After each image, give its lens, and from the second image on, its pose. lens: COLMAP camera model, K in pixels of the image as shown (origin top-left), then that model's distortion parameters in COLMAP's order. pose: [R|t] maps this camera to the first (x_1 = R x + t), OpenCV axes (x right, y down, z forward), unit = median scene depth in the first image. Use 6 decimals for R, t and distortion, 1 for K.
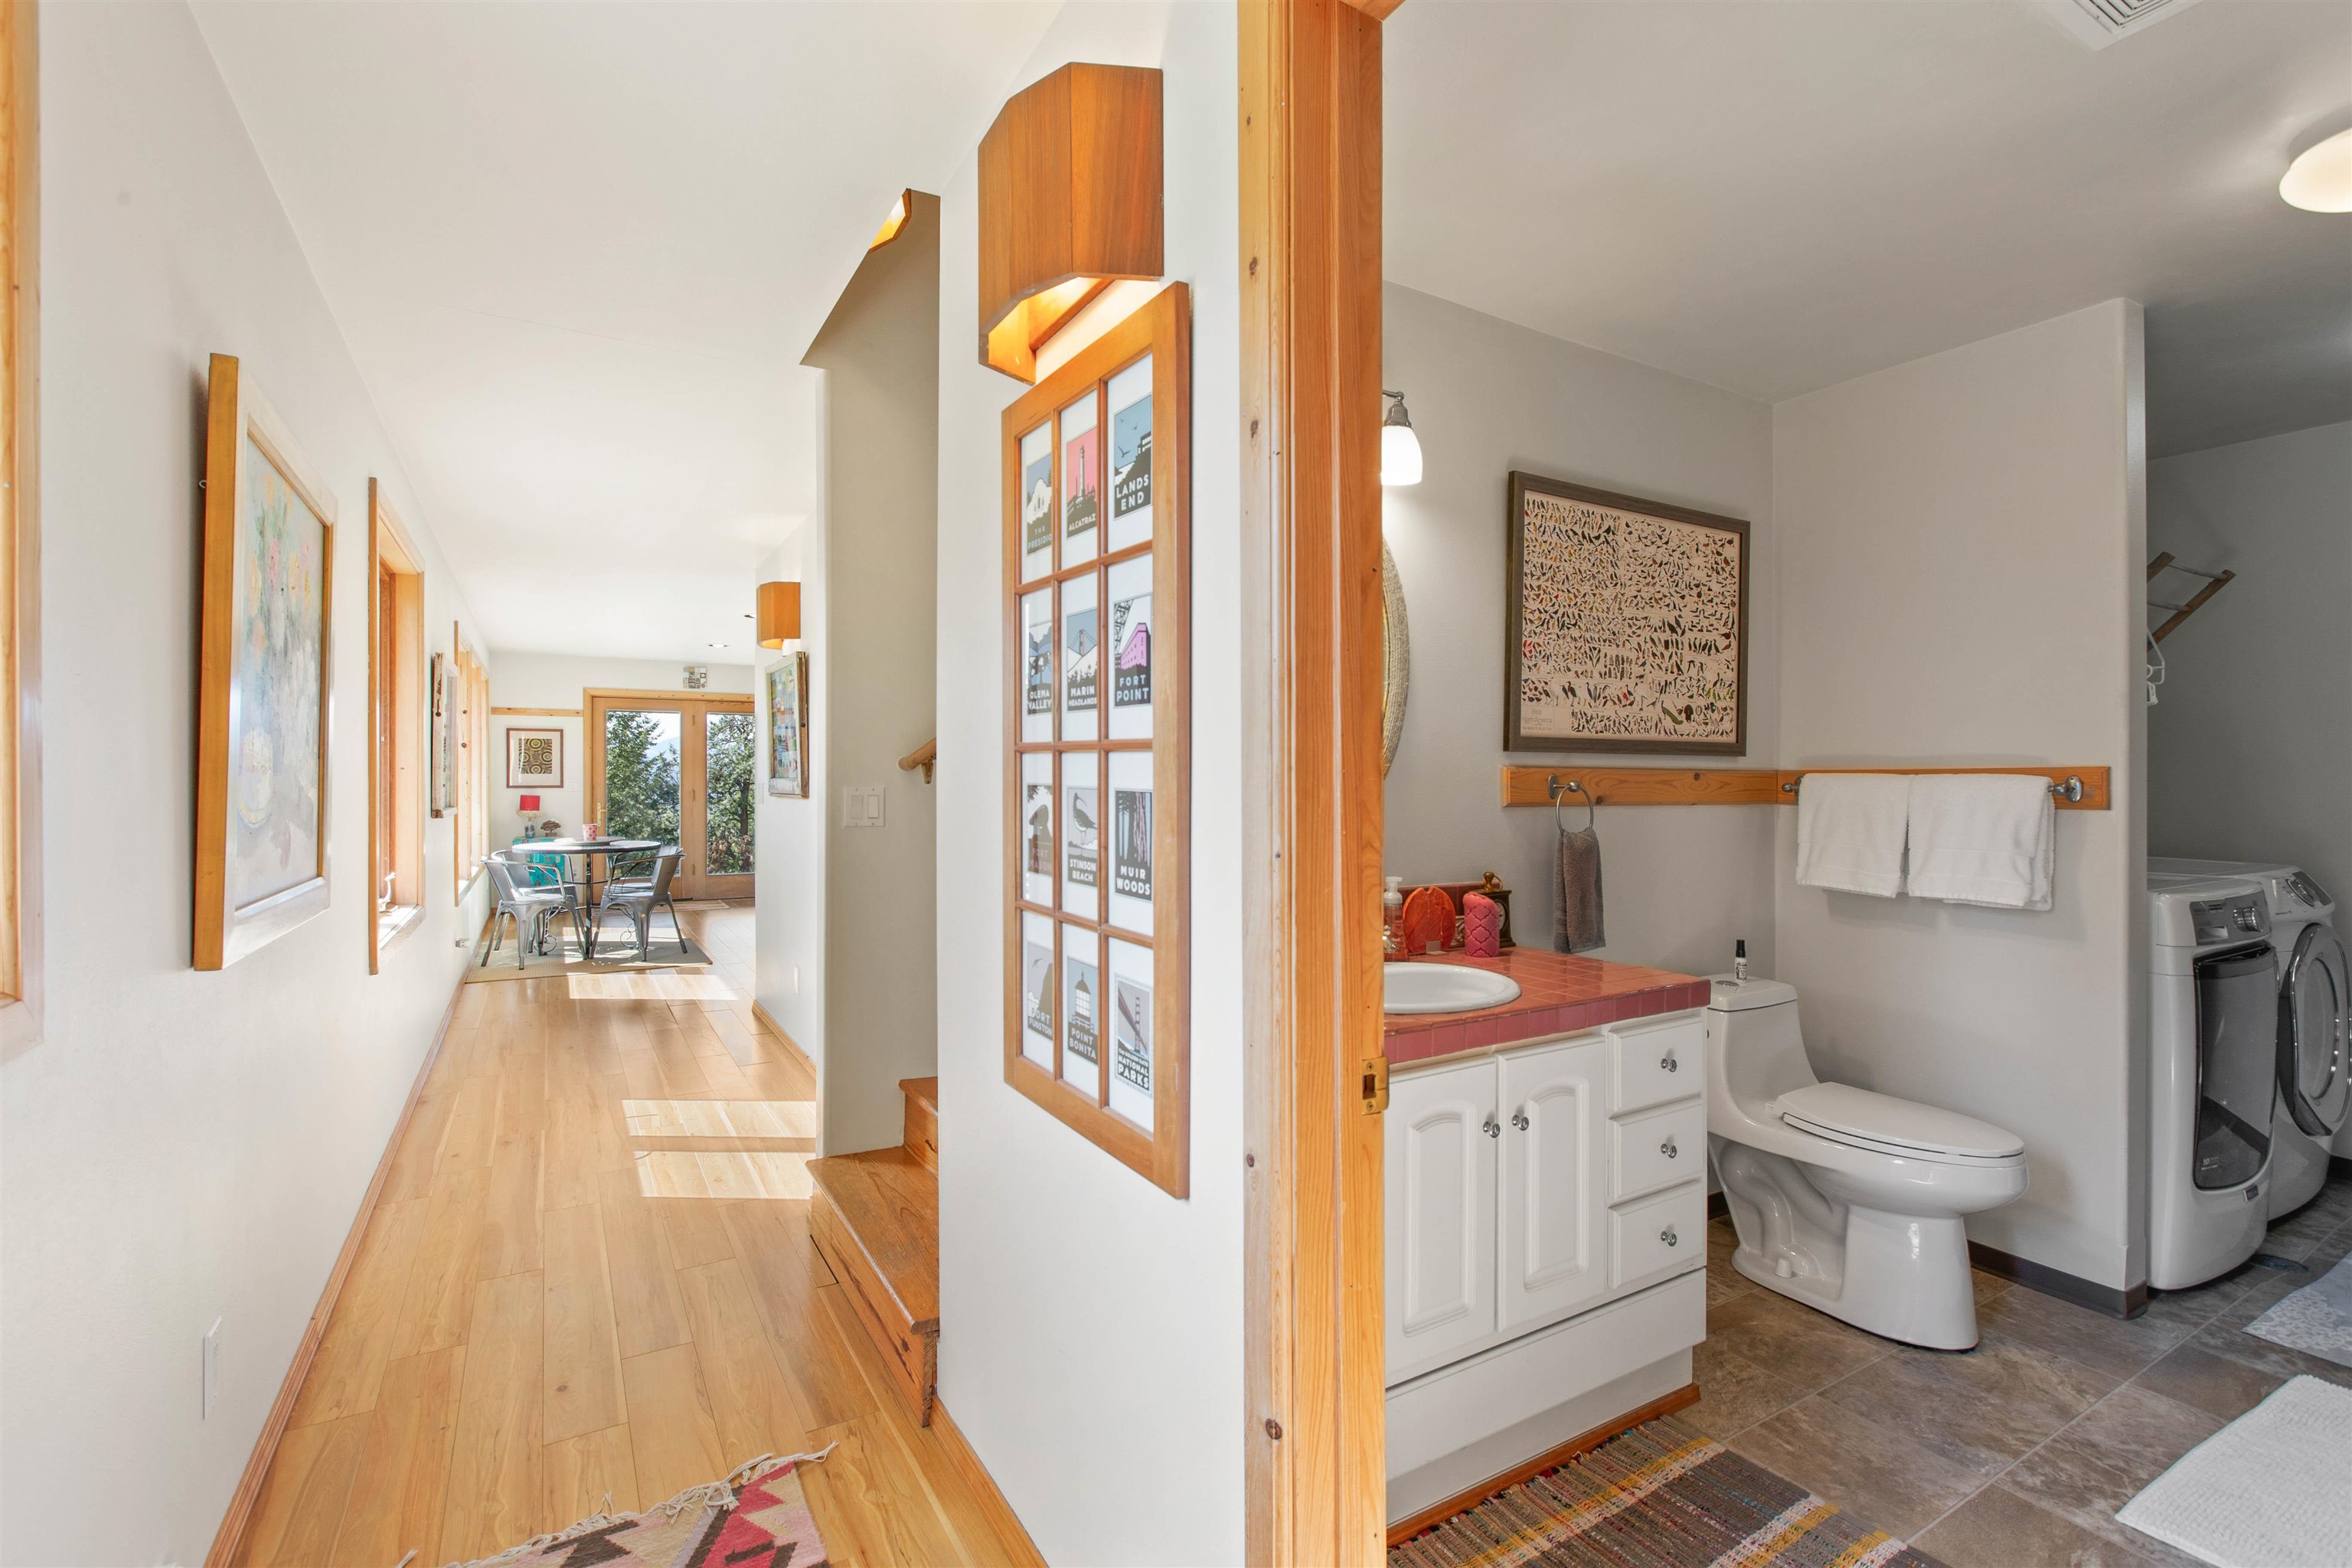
lens RADIAL K [[1057.9, 0, 1176.1], [0, 1057.9, 774.0], [0, 0, 1]] dist [0.016600, -0.006167]
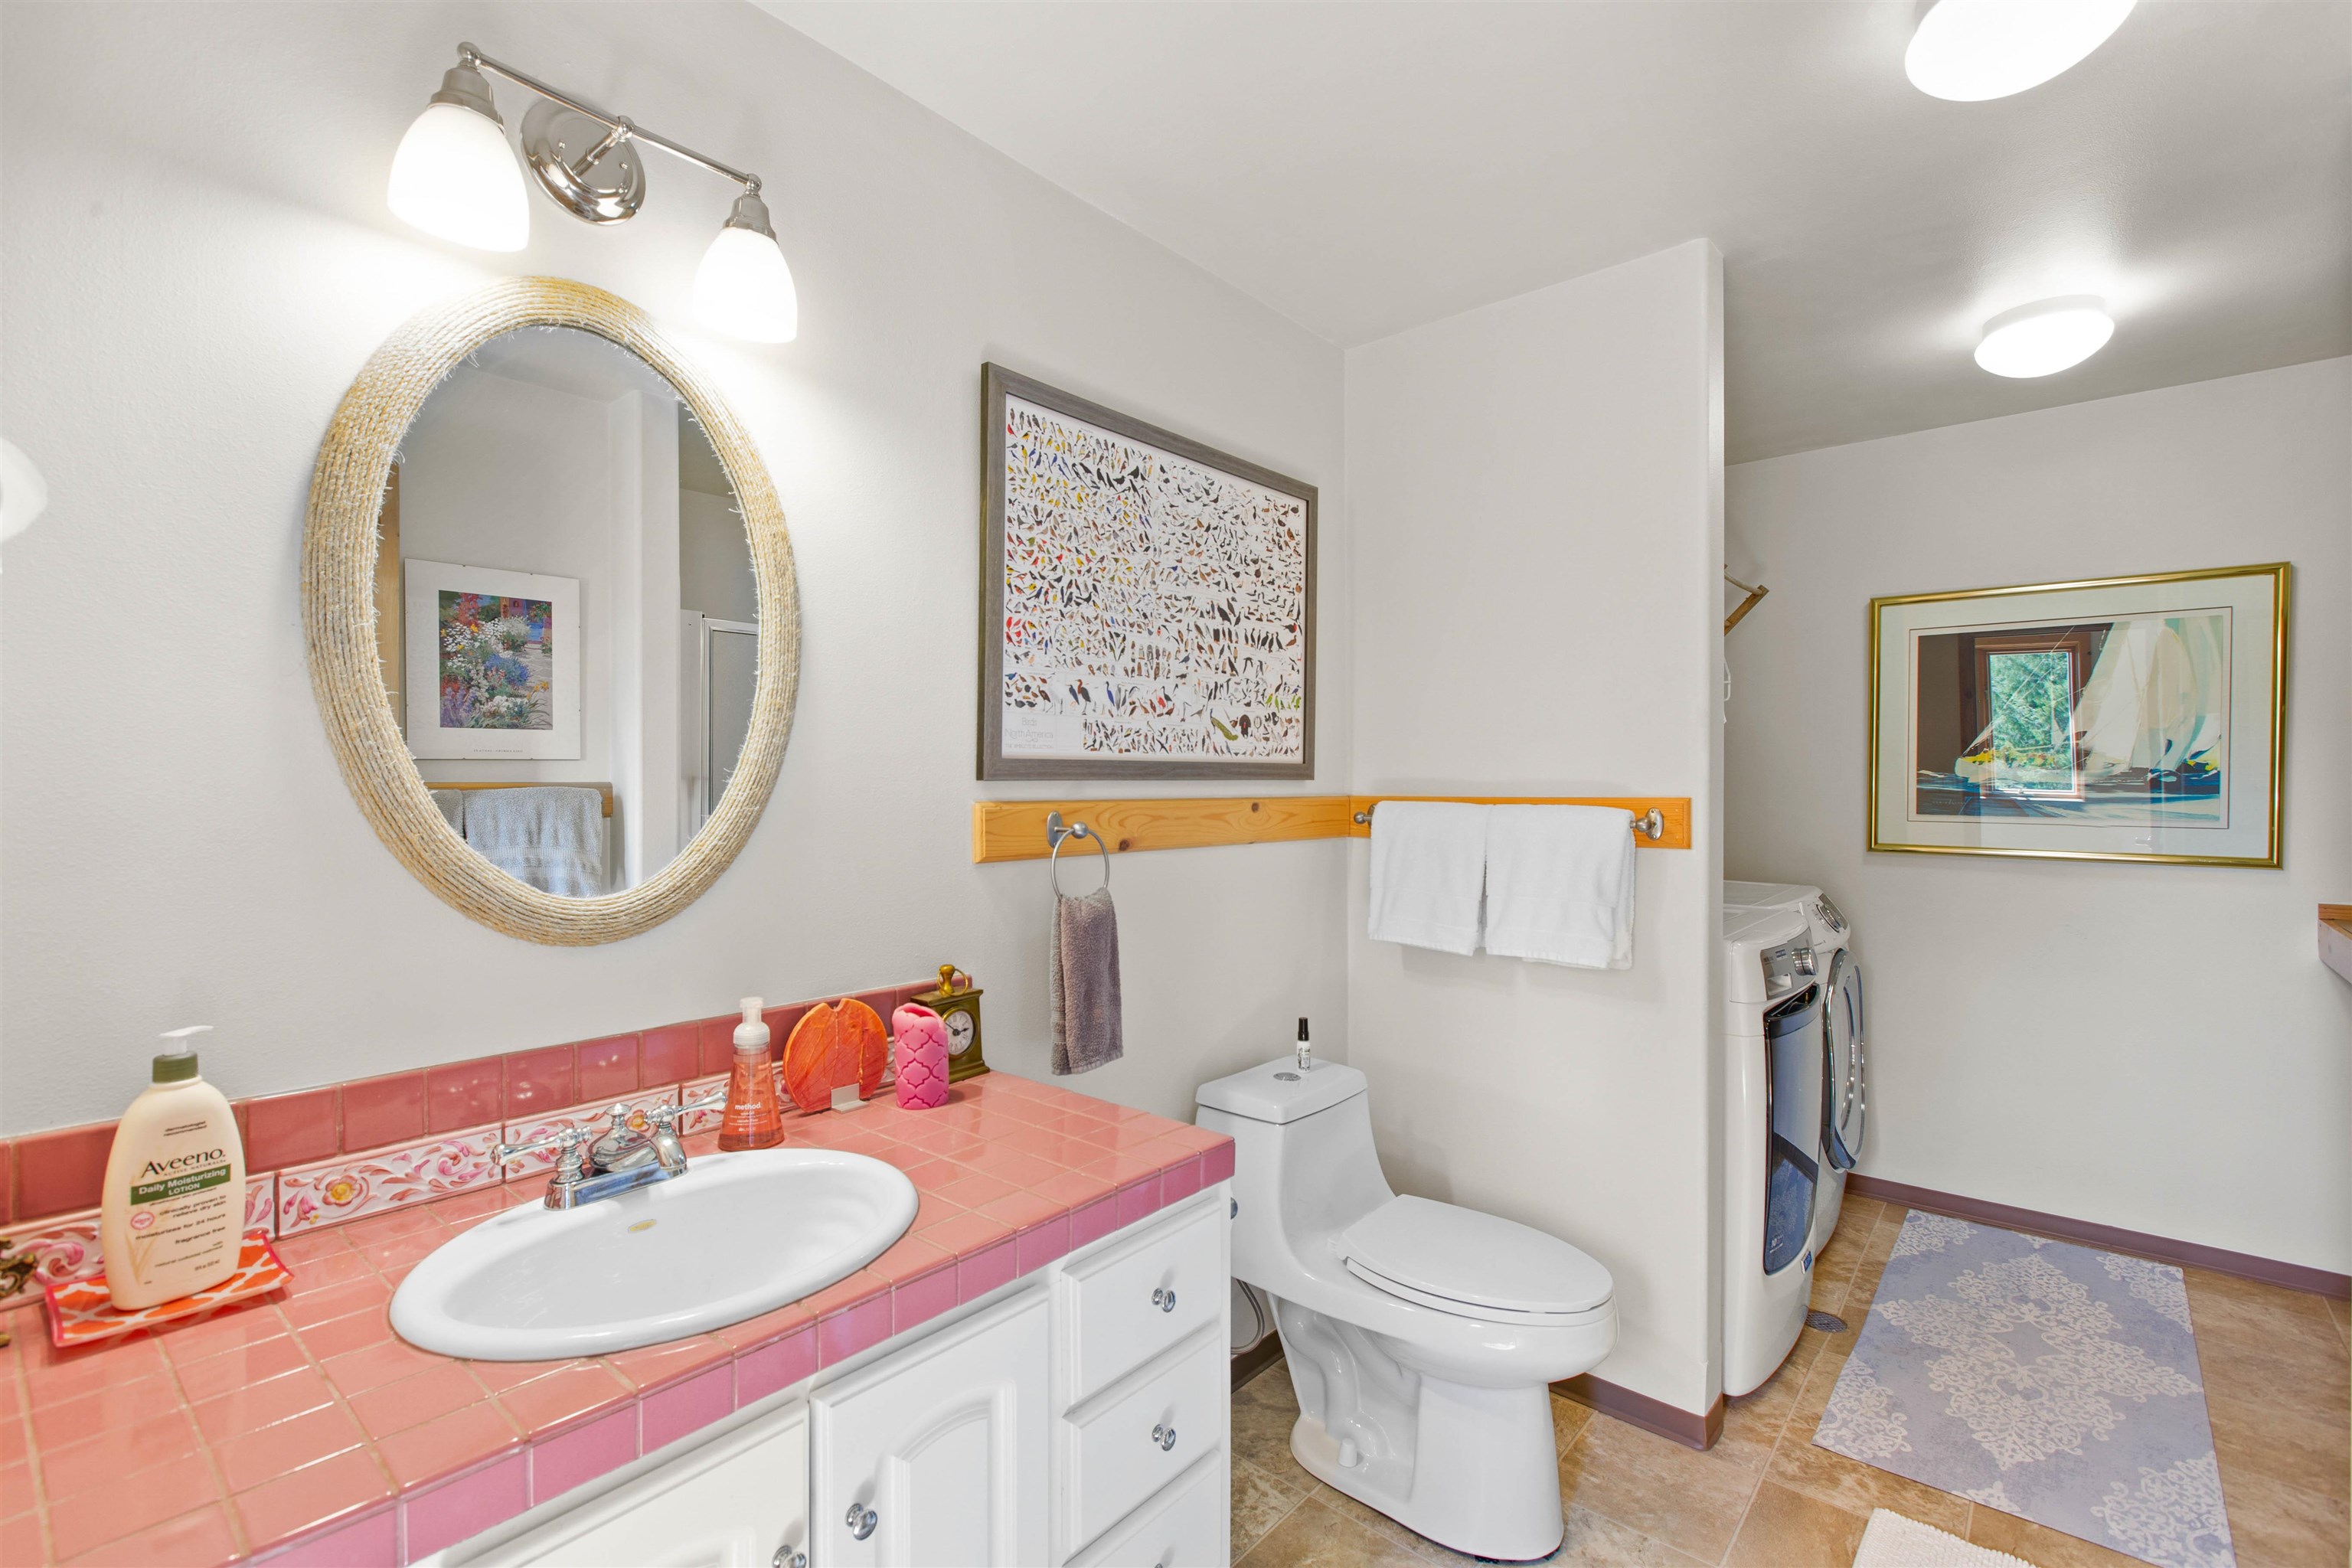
lens RADIAL K [[1057.9, 0, 1176.1], [0, 1057.9, 774.0], [0, 0, 1]] dist [0.016600, -0.006167]
pose [[0.947813, -0.001062, 0.318824, 0.201423], [0.000366, 0.999997, 0.002244, -0.025201], [-0.318826, -0.002010, 0.947811, 0.303212]]
